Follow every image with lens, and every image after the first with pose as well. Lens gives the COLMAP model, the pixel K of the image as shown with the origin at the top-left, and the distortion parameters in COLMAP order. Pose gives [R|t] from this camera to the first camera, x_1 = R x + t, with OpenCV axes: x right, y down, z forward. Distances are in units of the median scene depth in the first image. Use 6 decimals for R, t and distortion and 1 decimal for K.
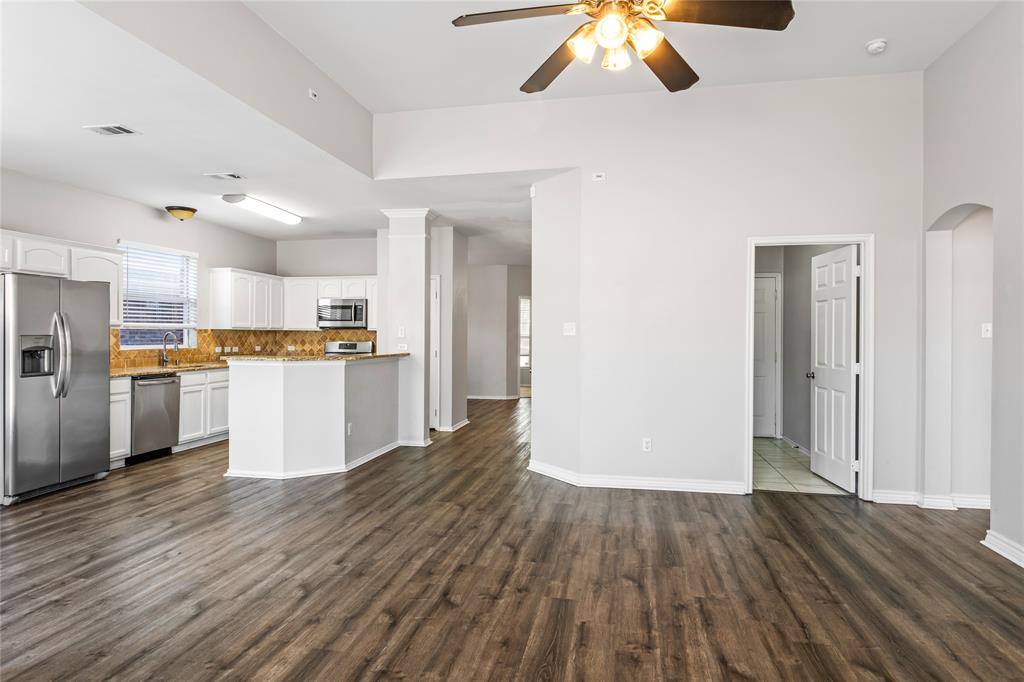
lens RADIAL K [[589.8, 0, 519.1], [0, 589.8, 336.8], [0, 0, 1]] dist [-0.005155, 0.003018]
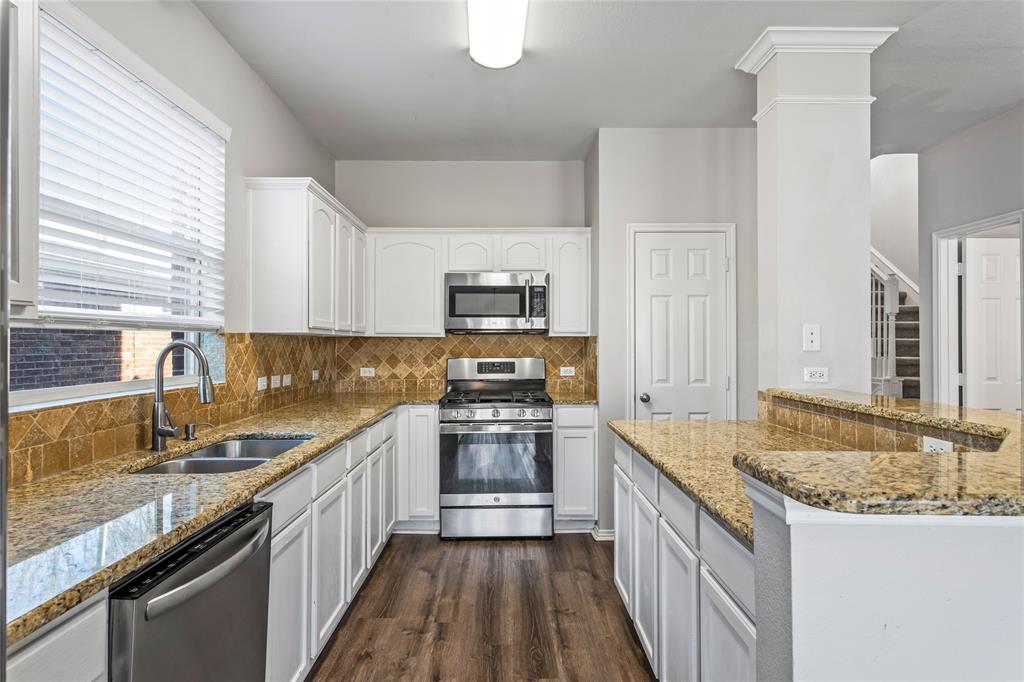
lens RADIAL K [[567.4, 0, 513.1], [0, 567.4, 325.7], [0, 0, 1]] dist [0.014437, -0.000139]
pose [[0.982156, 0.000792, 0.188065, -0.428670], [0.005961, 0.999358, -0.035340, -0.003200], [-0.187972, 0.035831, 0.981521, 0.602766]]
